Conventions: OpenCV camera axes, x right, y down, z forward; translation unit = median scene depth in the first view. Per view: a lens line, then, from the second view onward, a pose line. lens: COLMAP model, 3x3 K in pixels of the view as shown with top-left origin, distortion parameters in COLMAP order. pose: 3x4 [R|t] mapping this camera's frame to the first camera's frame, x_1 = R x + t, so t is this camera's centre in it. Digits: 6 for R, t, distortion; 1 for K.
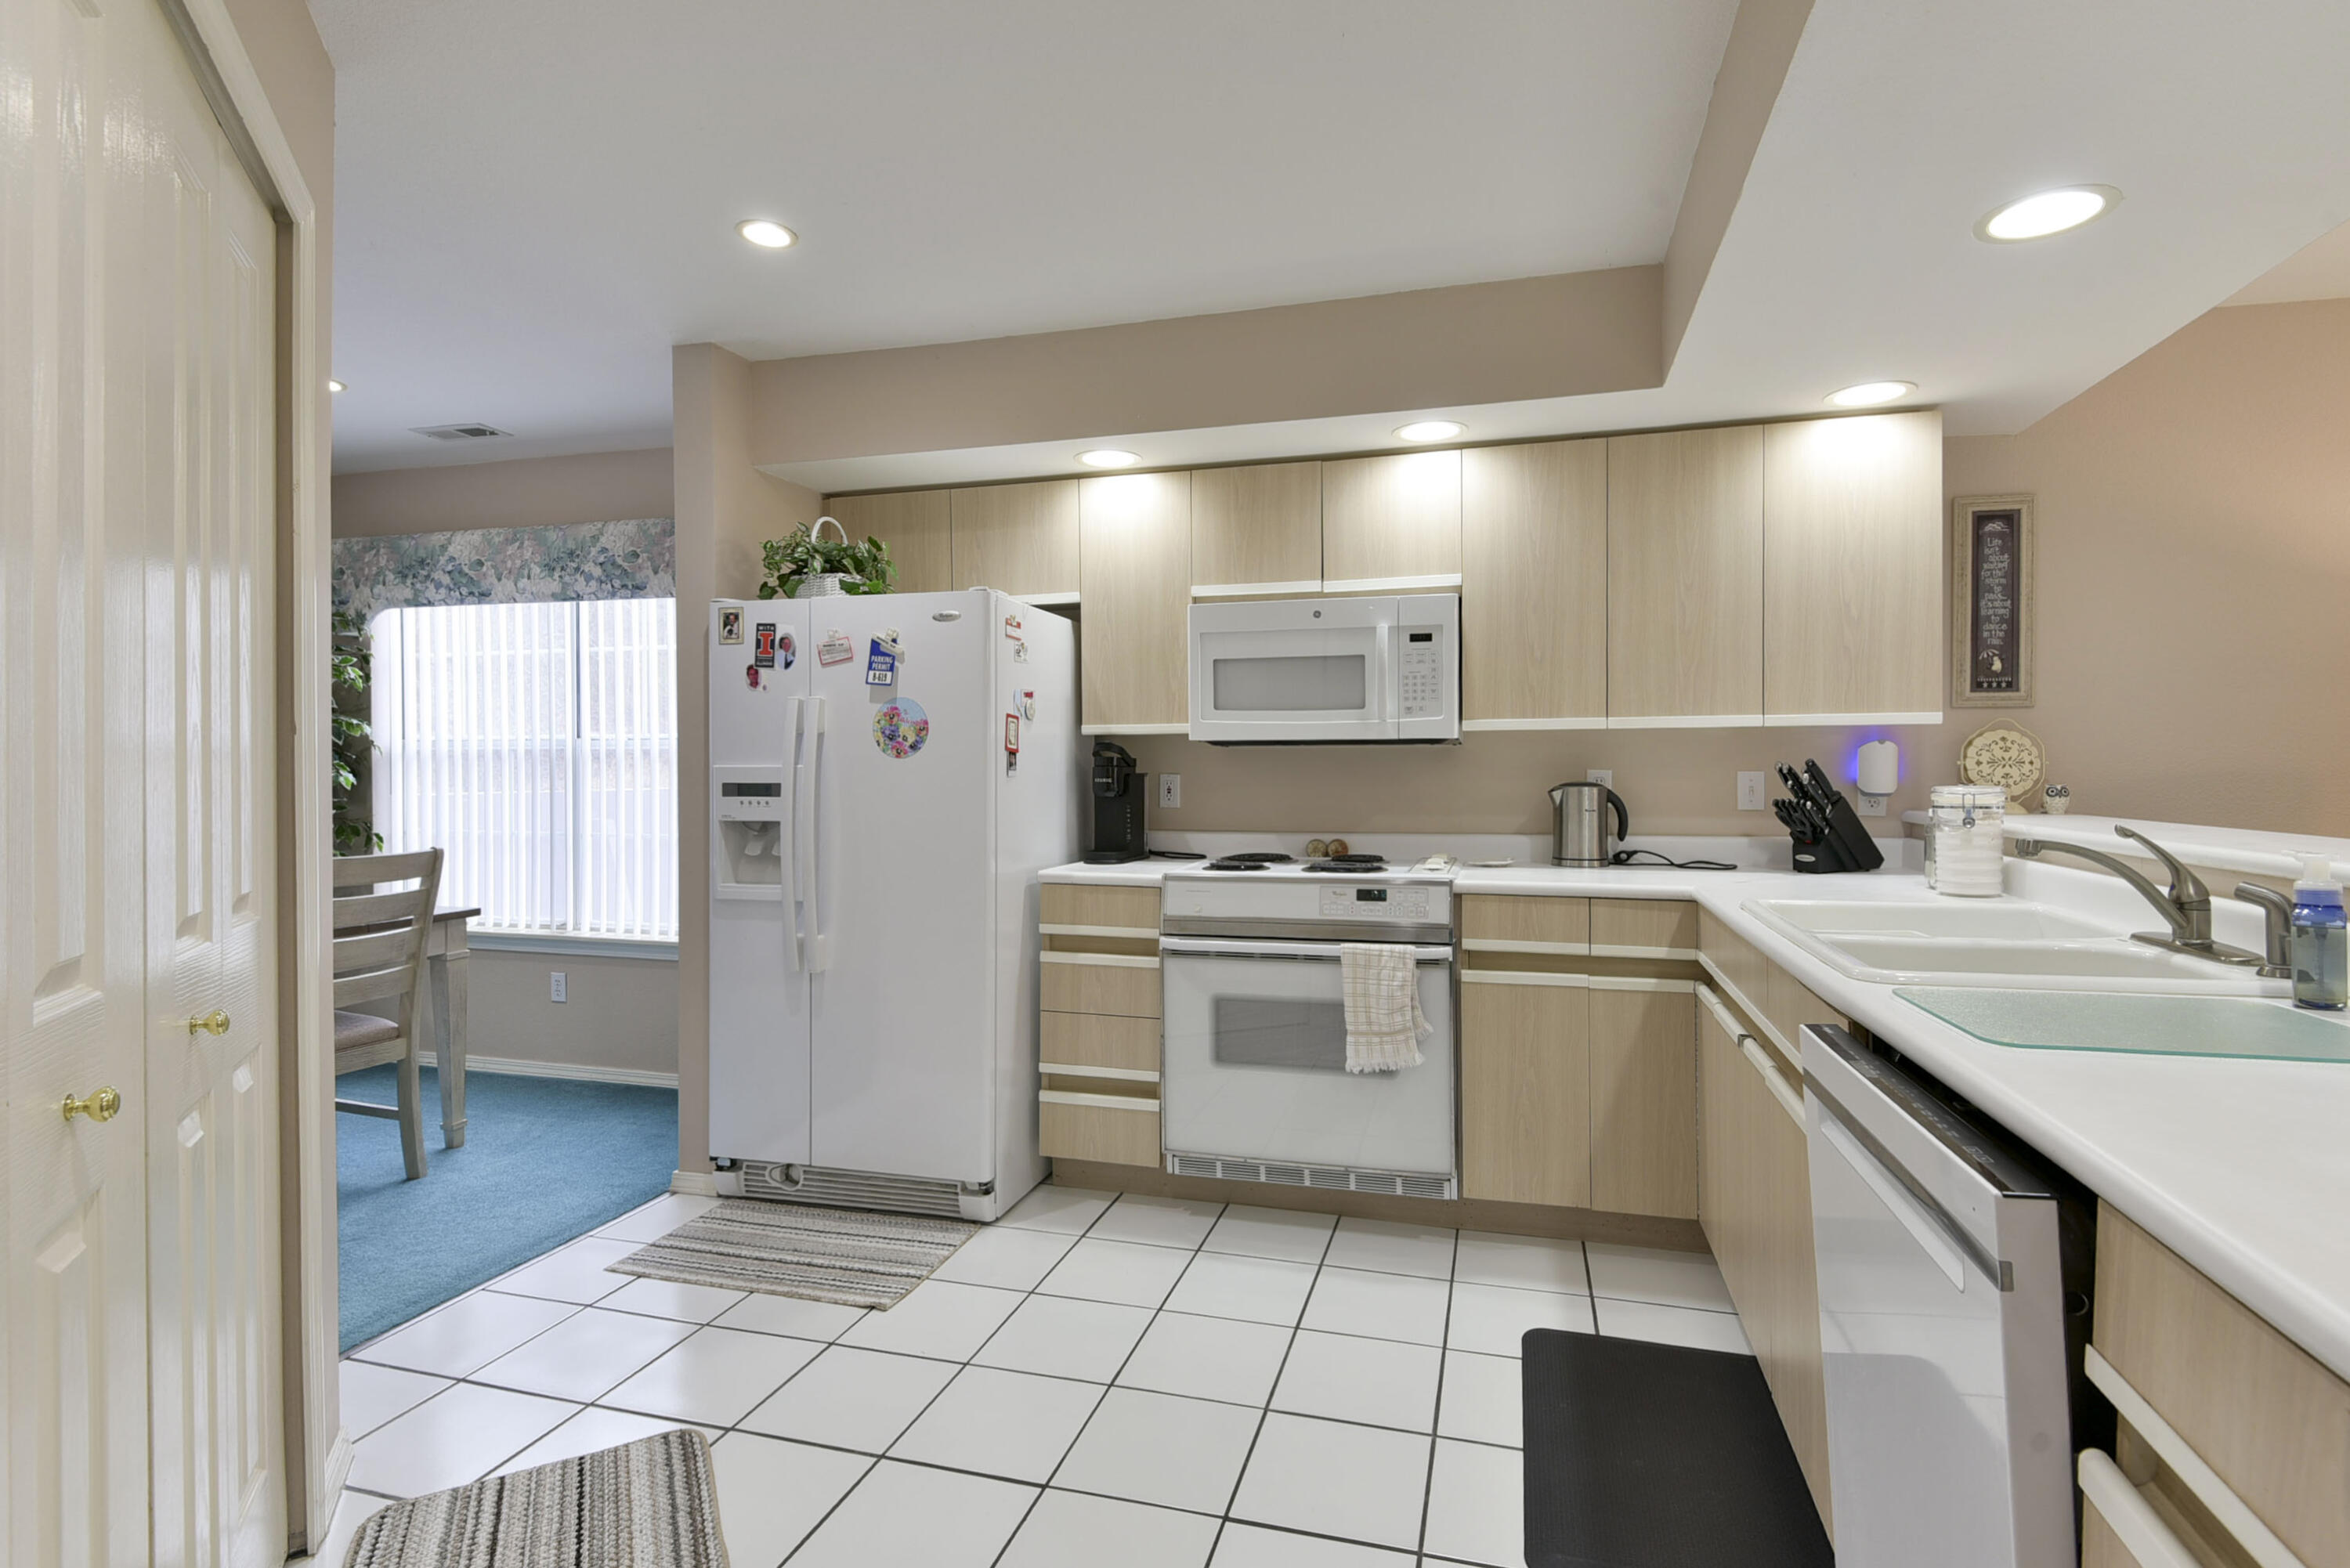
lens RADIAL K [[1095.1, 0, 1182.4], [0, 1095.1, 757.7], [0, 0, 1]] dist [0.000450, -0.000442]
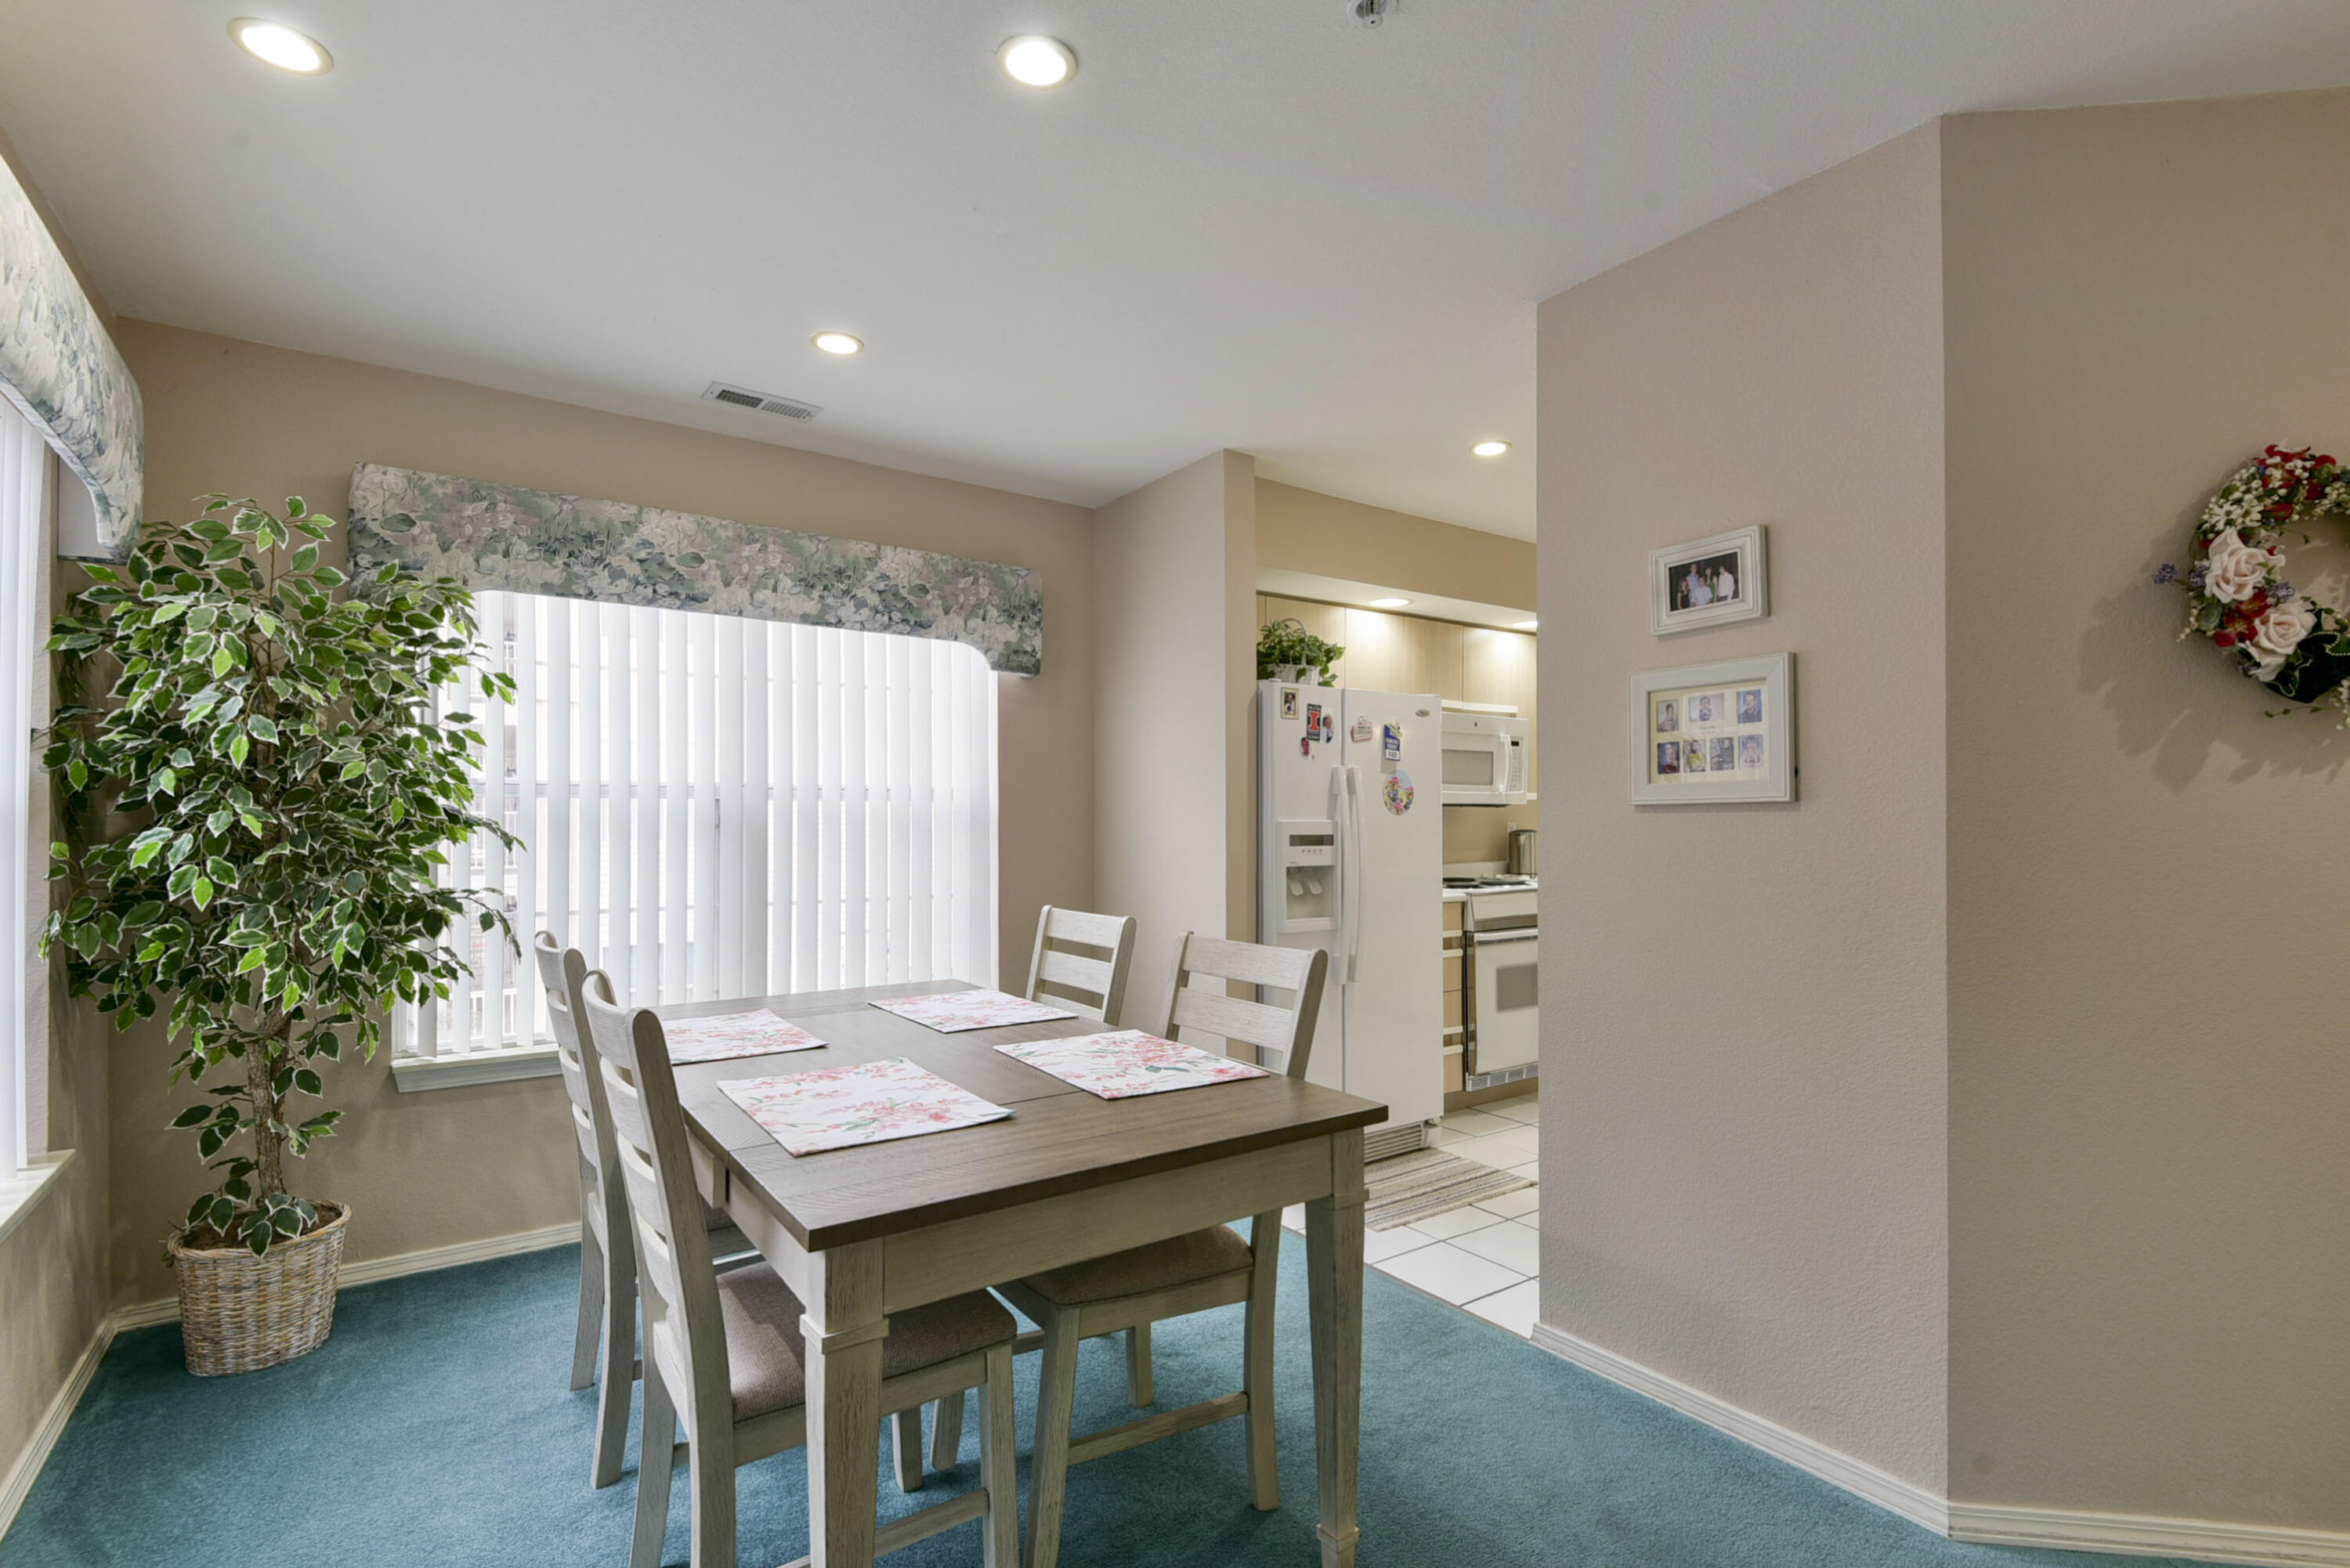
lens RADIAL K [[1119.5, 0, 1166.2], [0, 1119.5, 788.8], [0, 0, 1]] dist [0.006036, -0.000090]
pose [[0.628859, 0.023304, 0.777170, -1.430944], [-0.005844, 0.999664, -0.025247, 0.004363], [-0.777497, 0.011335, 0.628784, 0.336488]]
